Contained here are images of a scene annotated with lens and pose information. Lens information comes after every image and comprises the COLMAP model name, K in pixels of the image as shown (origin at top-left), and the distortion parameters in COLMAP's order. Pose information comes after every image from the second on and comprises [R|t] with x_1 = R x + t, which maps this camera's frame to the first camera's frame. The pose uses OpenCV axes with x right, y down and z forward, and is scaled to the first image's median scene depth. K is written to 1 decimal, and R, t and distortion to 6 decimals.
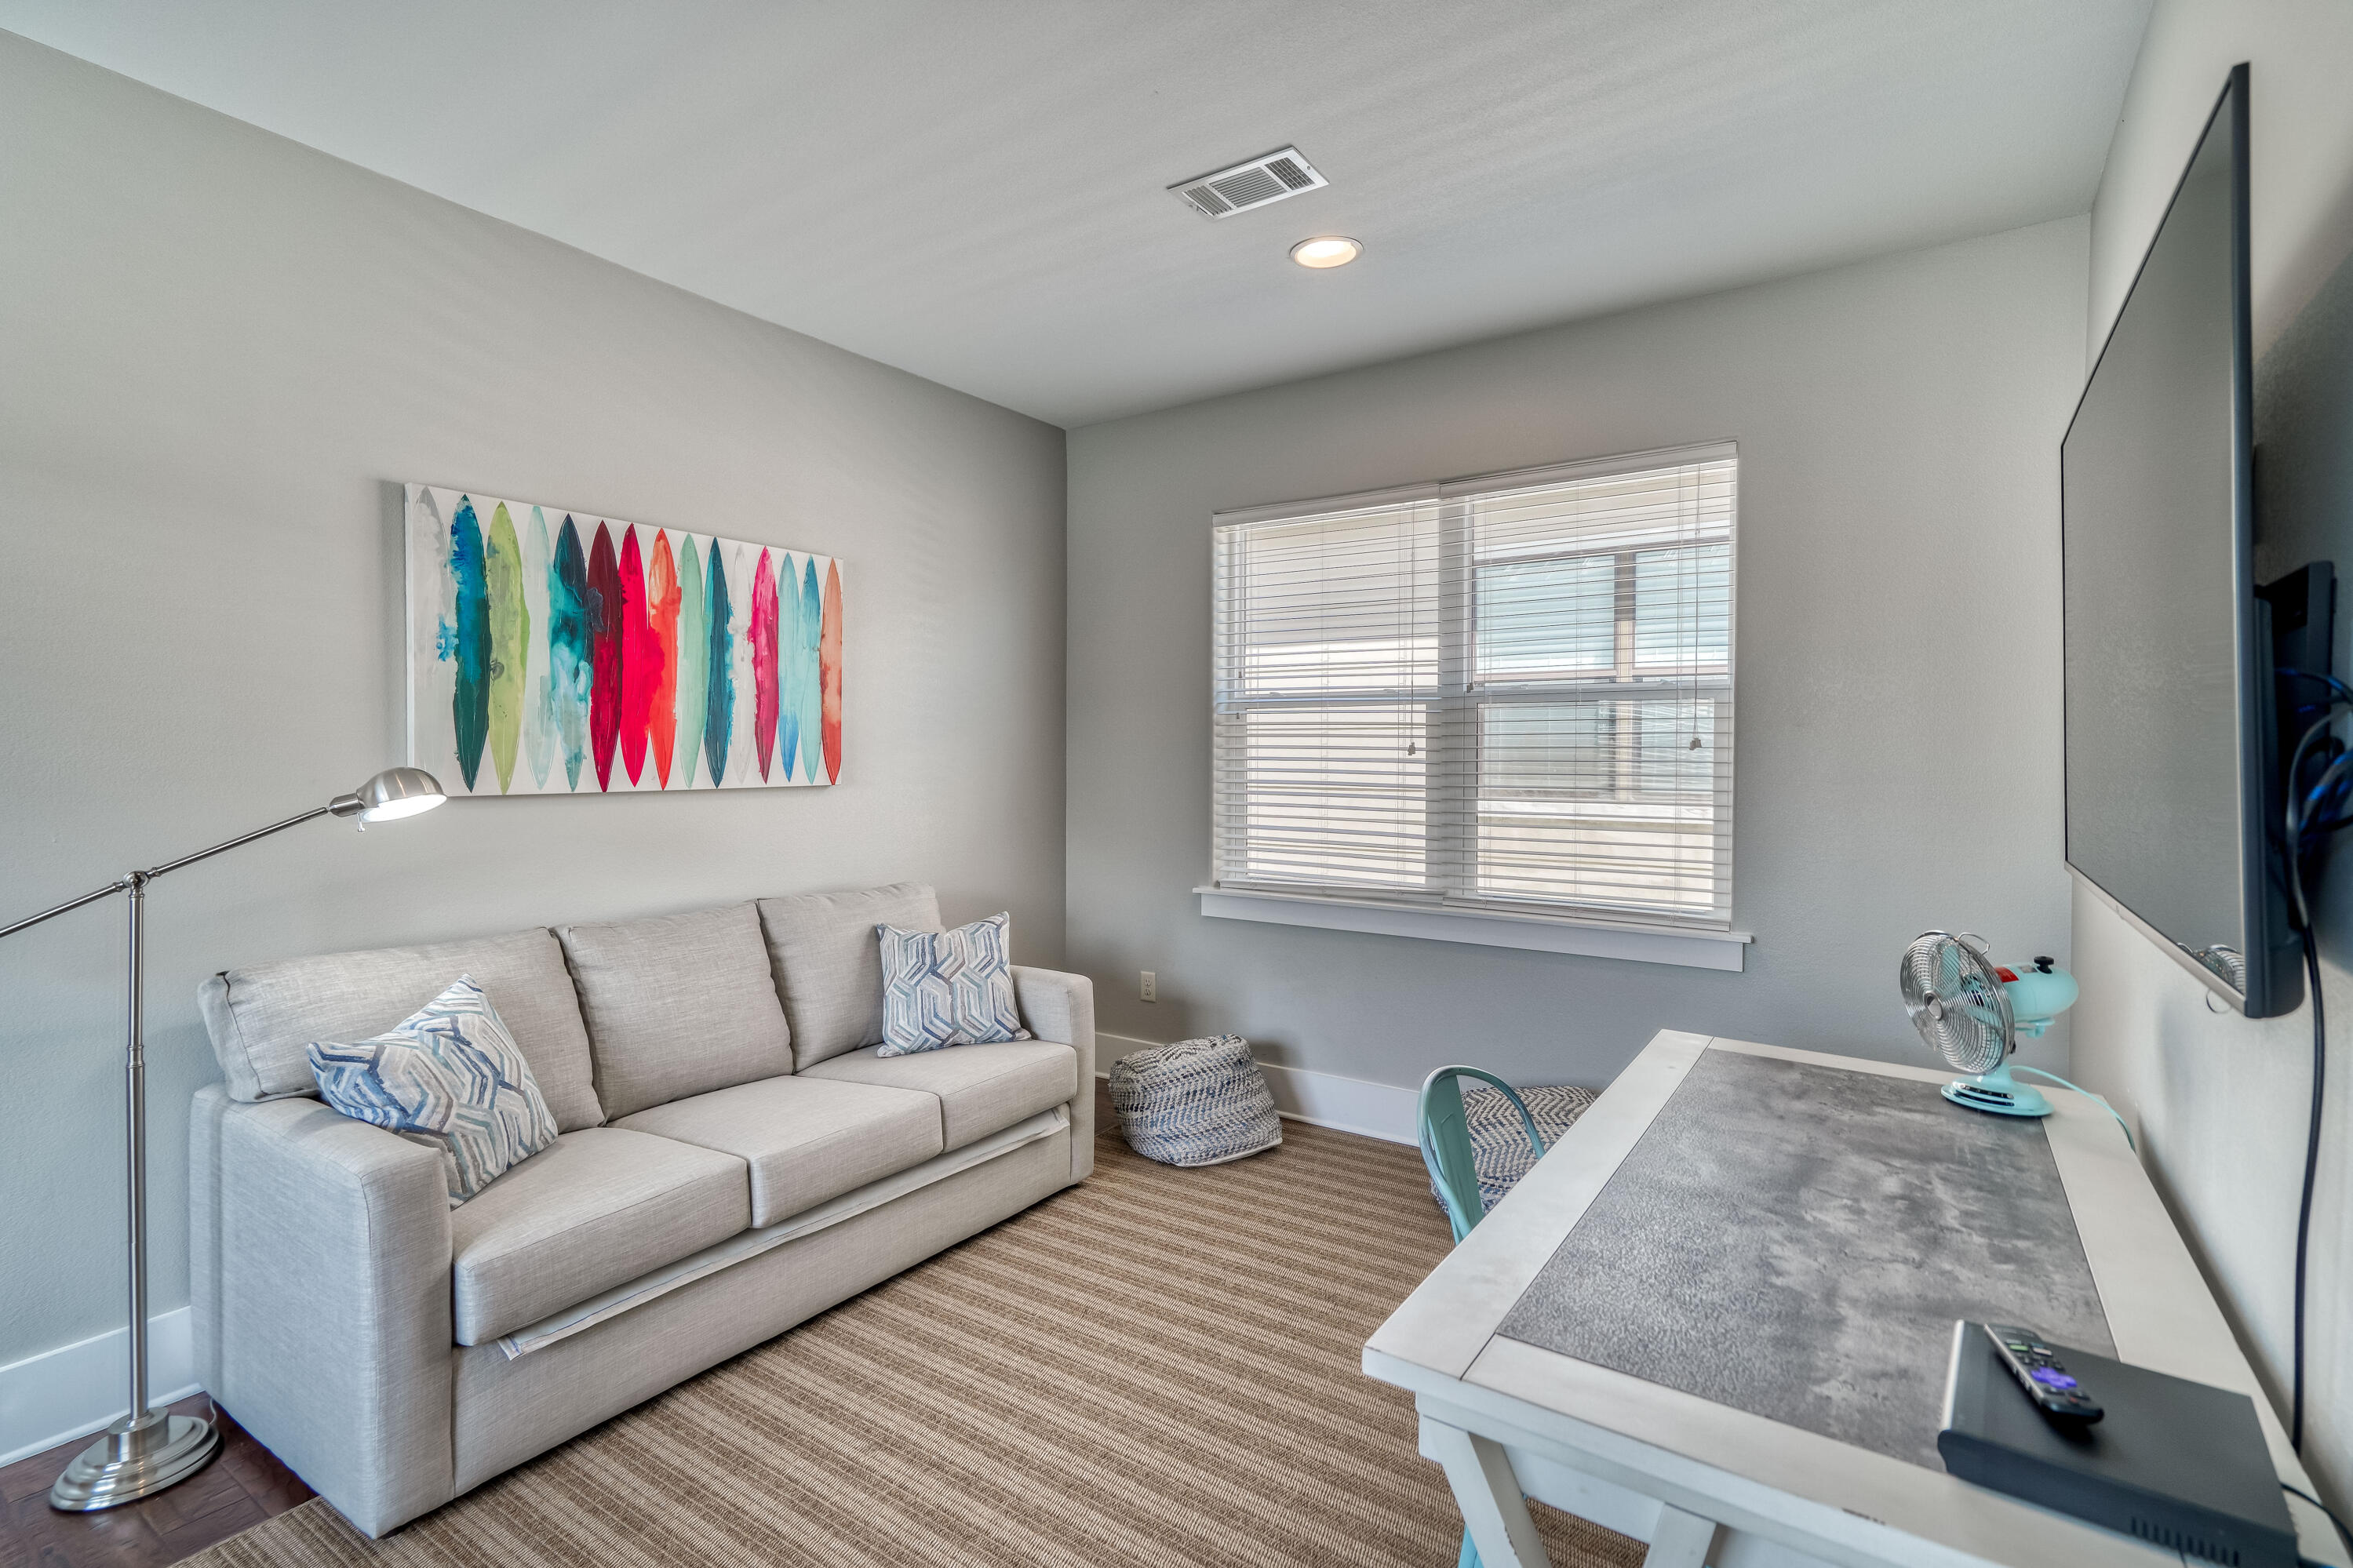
lens RADIAL K [[1101.0, 0, 1121.9], [0, 1101.0, 770.8], [0, 0, 1]] dist [0.006491, 0.010472]
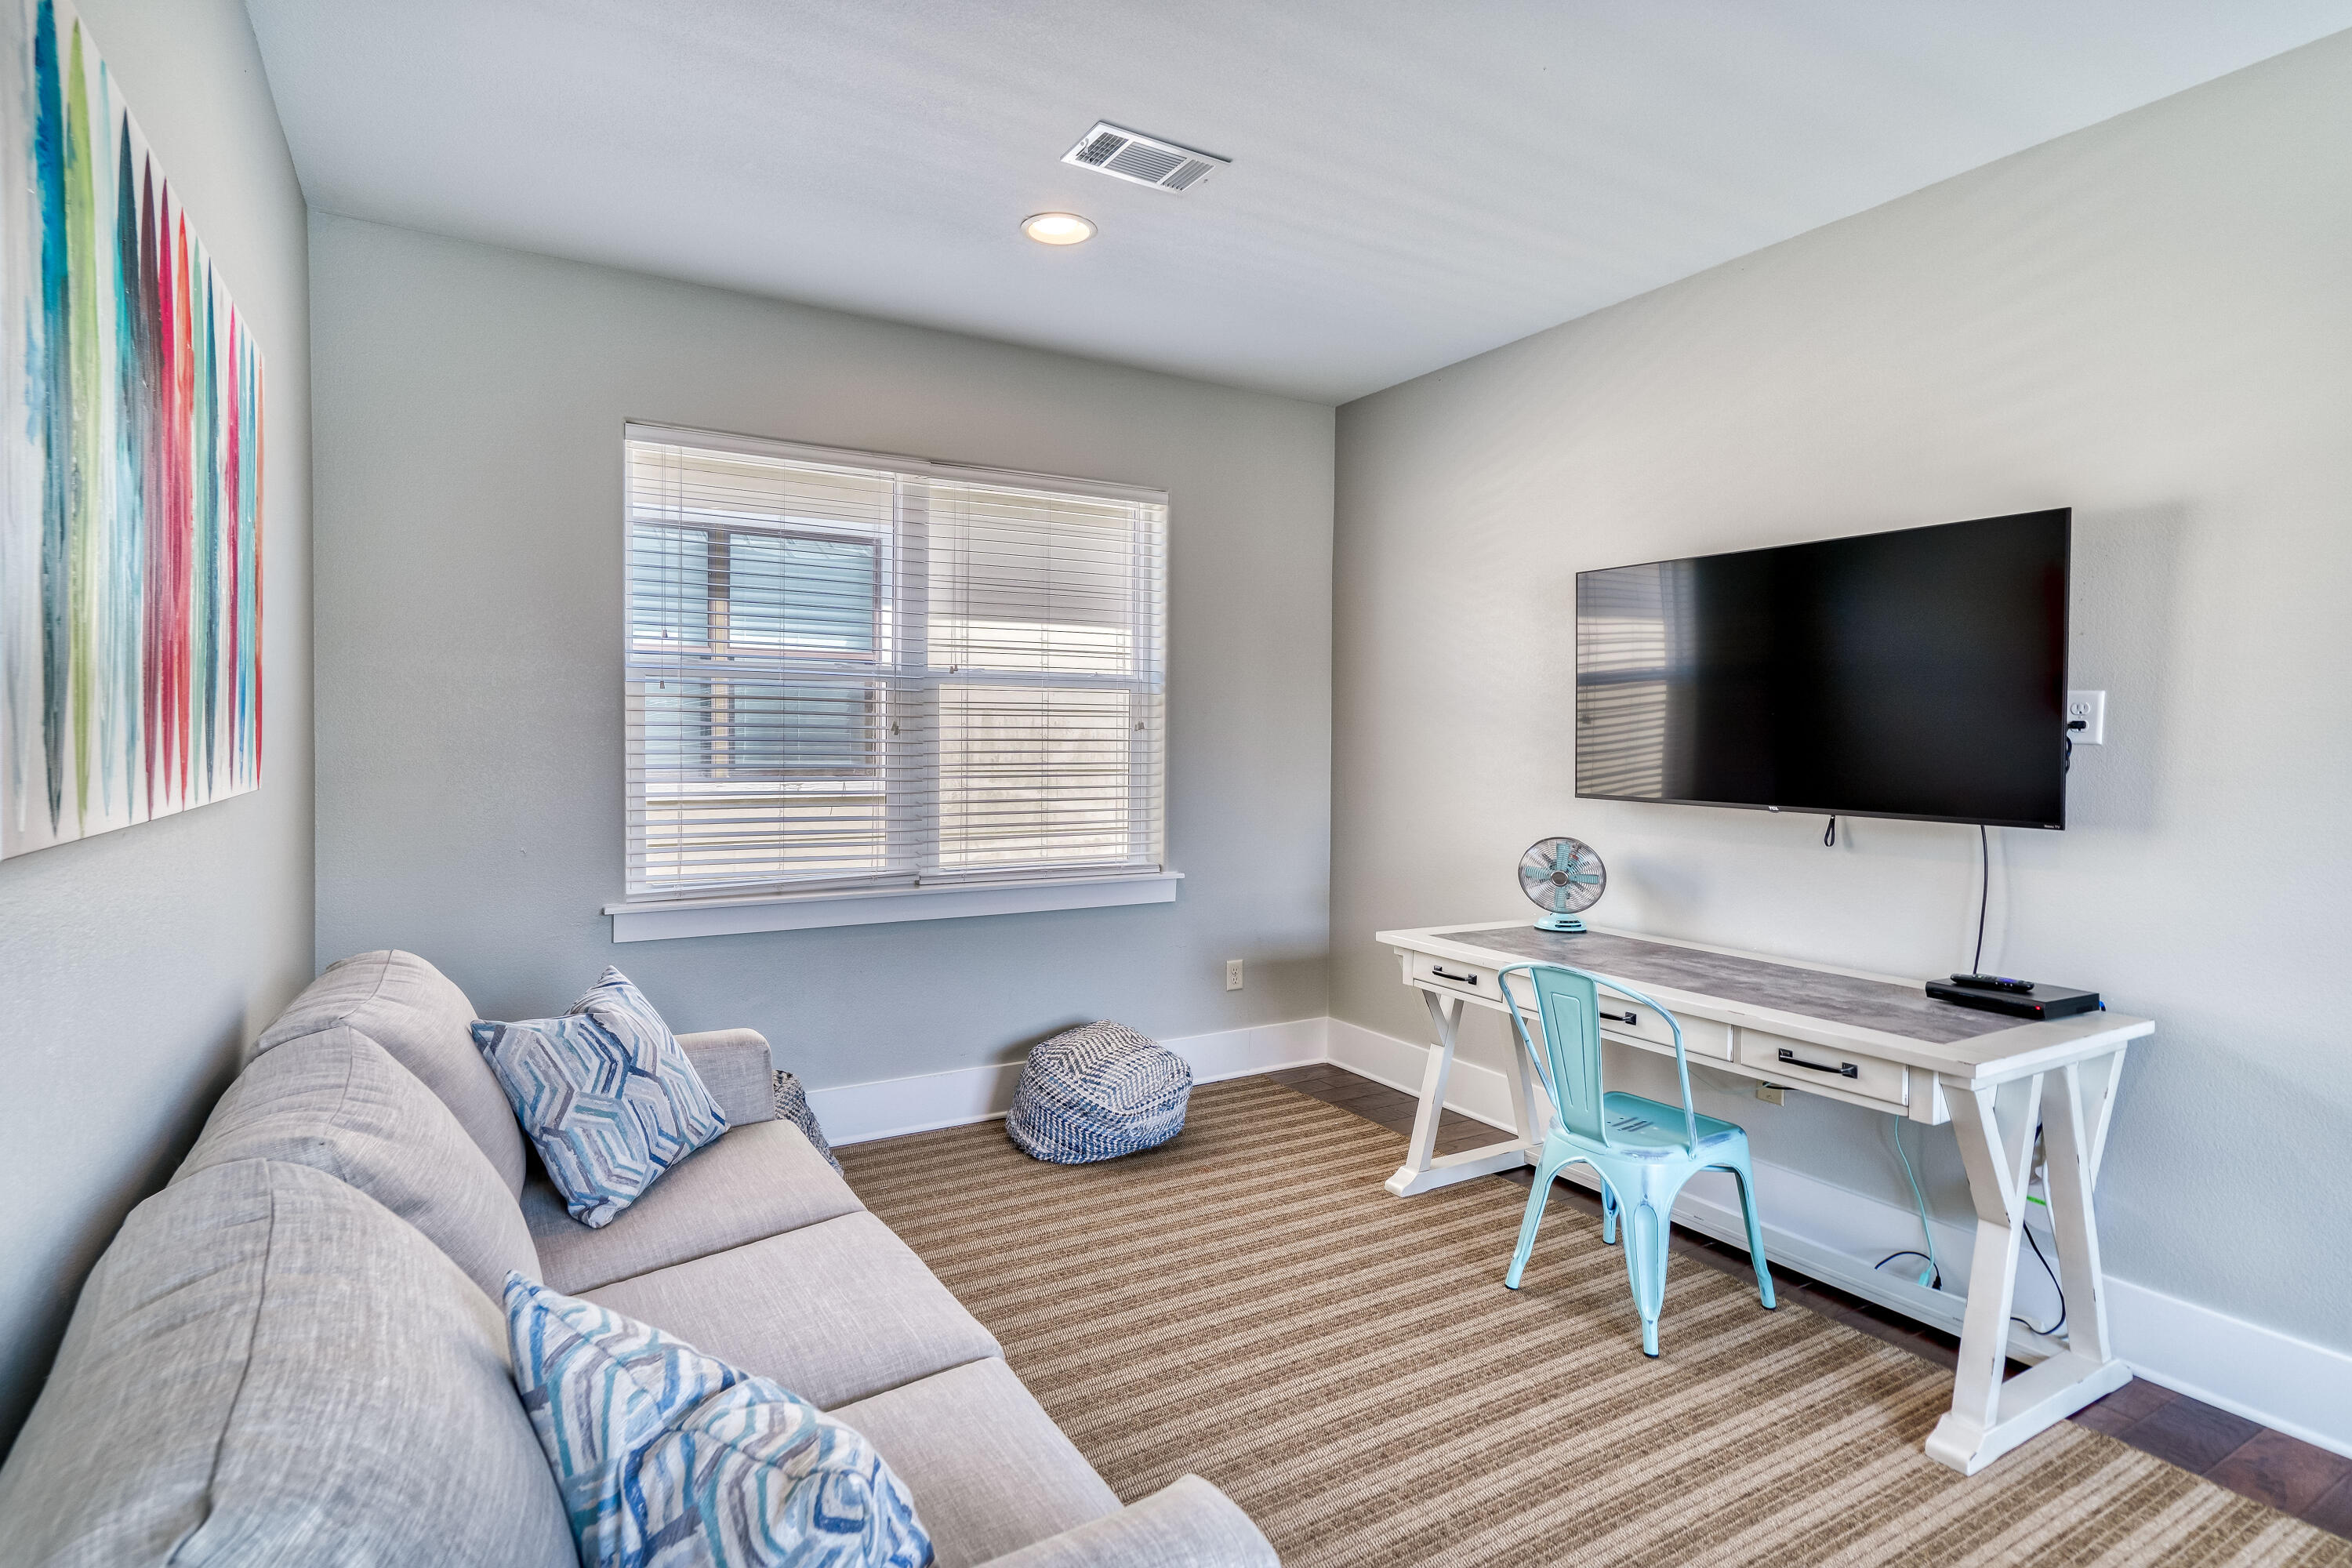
lens RADIAL K [[1100.7, 0, 1177.7], [0, 1100.7, 769.4], [0, 0, 1]] dist [0.006491, 0.010472]
pose [[0.436660, -0.026413, 0.899239, -0.496757], [0.008803, 0.999646, 0.025088, -0.005808], [-0.899583, -0.003039, 0.436739, 0.350616]]
